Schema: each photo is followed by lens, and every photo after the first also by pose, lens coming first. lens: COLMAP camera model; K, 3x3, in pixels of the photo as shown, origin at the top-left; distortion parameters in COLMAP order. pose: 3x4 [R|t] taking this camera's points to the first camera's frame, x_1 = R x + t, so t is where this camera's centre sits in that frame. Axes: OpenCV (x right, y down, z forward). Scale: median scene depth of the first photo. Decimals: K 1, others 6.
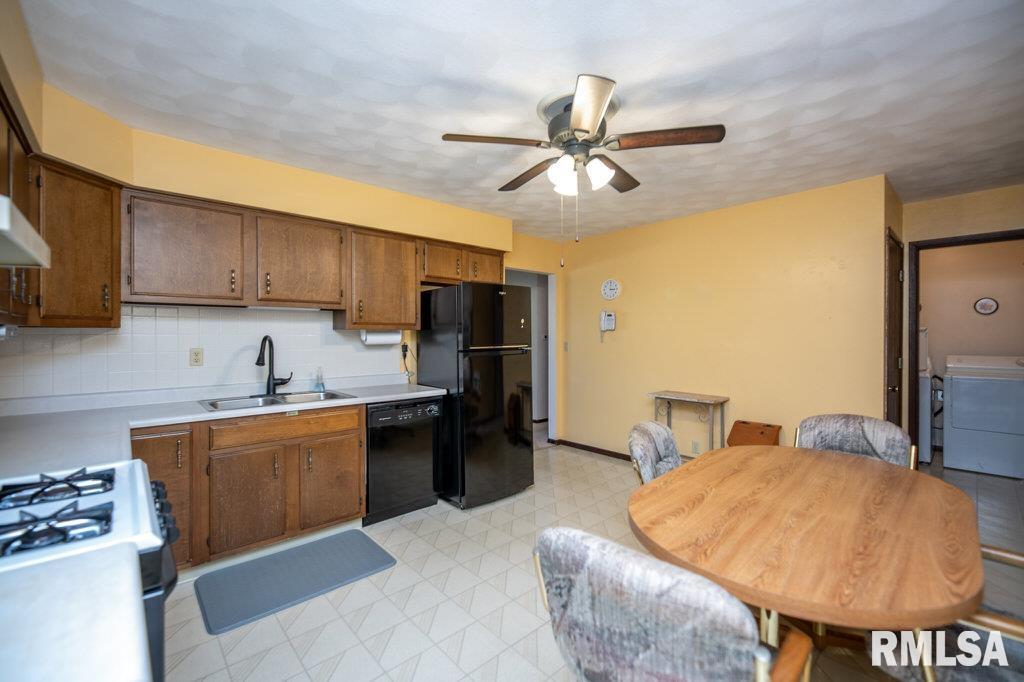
lens RADIAL K [[432.2, 0, 514.8], [0, 432.2, 335.3], [0, 0, 1]] dist [0.000090, -0.000128]
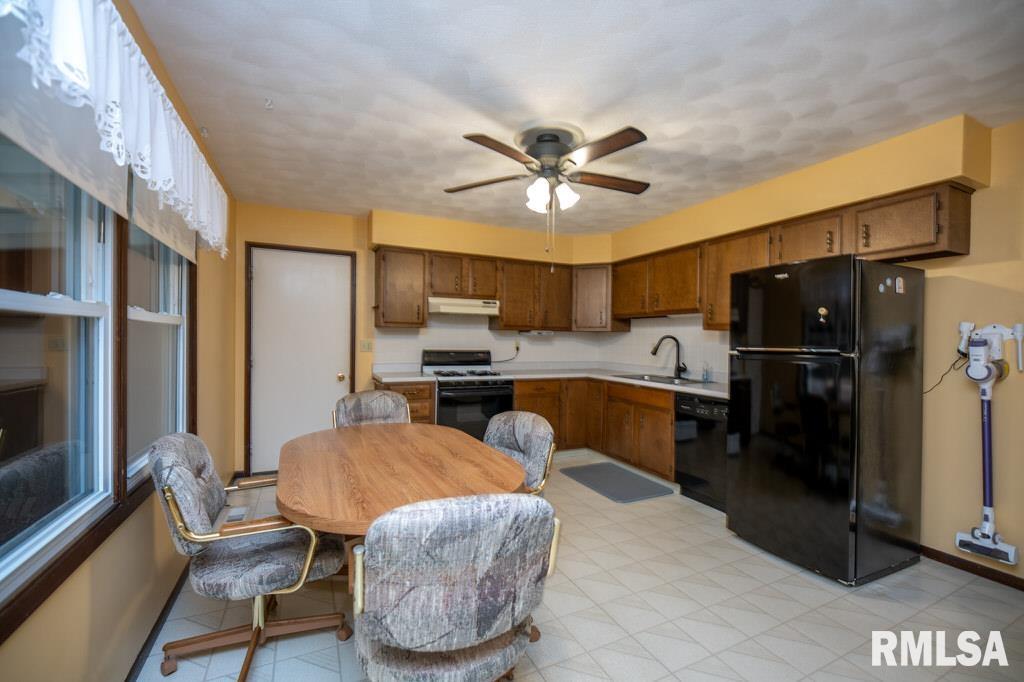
lens RADIAL K [[417.1, 0, 512.0], [0, 417.1, 341.0], [0, 0, 1]] dist [-0.000895, -0.000634]
pose [[-0.297669, 0.000285, -0.954669, 1.260510], [-0.013680, 0.999896, 0.004564, 0.025602], [0.954571, 0.014418, -0.297634, 1.247056]]
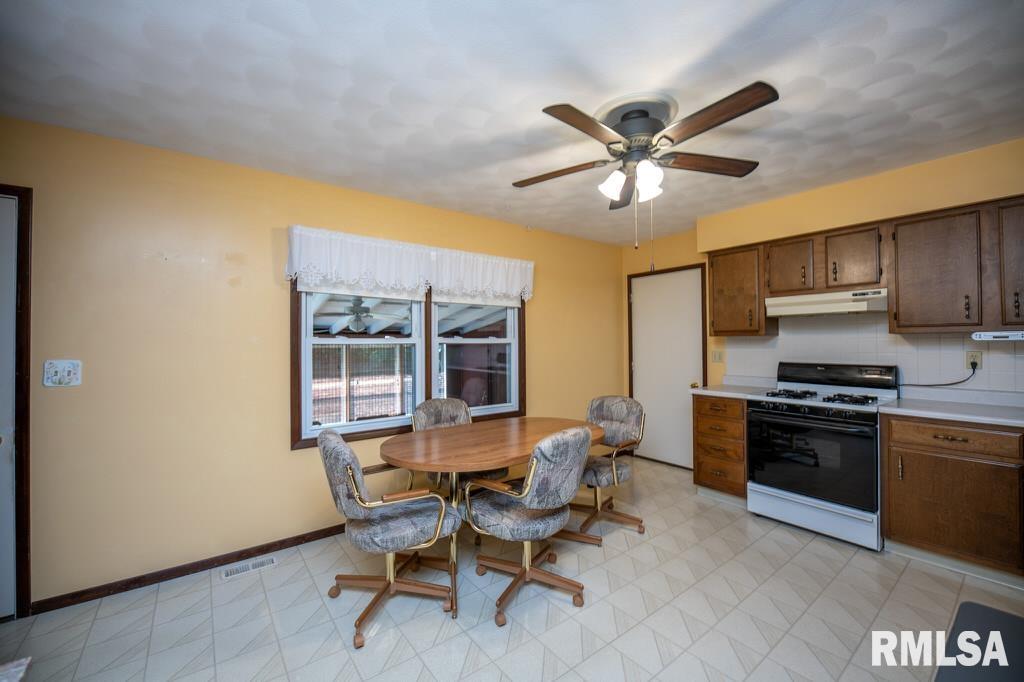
lens RADIAL K [[411.3, 0, 513.4], [0, 411.3, 336.4], [0, 0, 1]] dist [0.001052, -0.003883]
pose [[-0.995944, 0.008073, 0.089616, 0.341592], [0.006718, 0.999859, -0.015411, 0.000373], [-0.089728, -0.014747, -0.995857, 1.963224]]
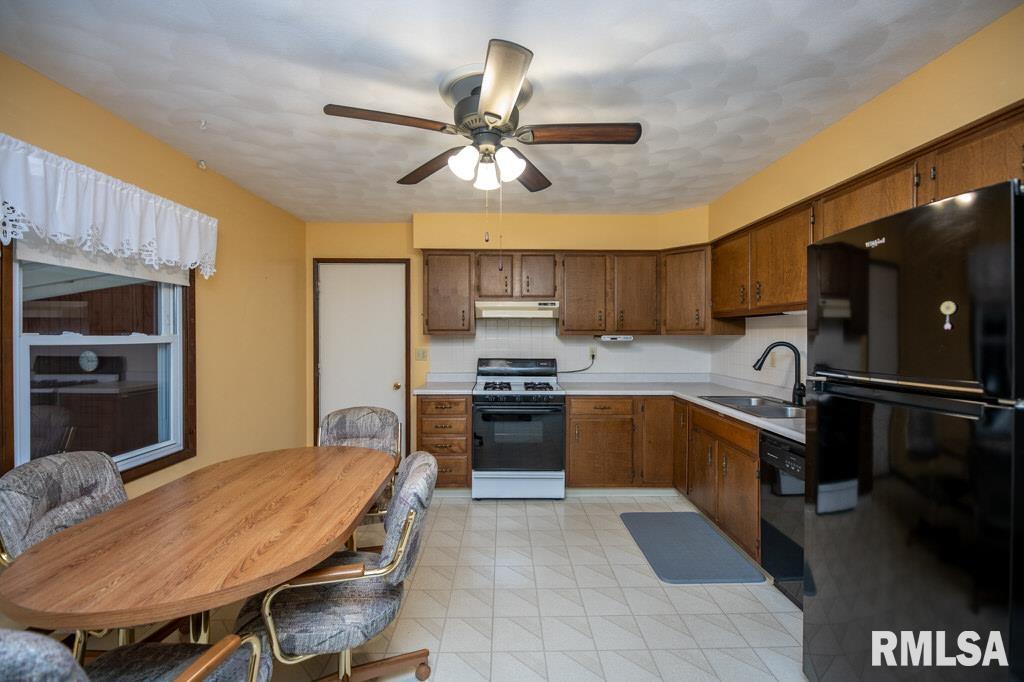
lens RADIAL K [[428.3, 0, 515.1], [0, 428.3, 335.9], [0, 0, 1]] dist [-0.006389, -0.000629]
pose [[-0.660706, 0.000846, -0.750644, 0.770233], [-0.001474, 0.999996, 0.002425, -0.021653], [0.750643, 0.002708, -0.660702, 1.624793]]
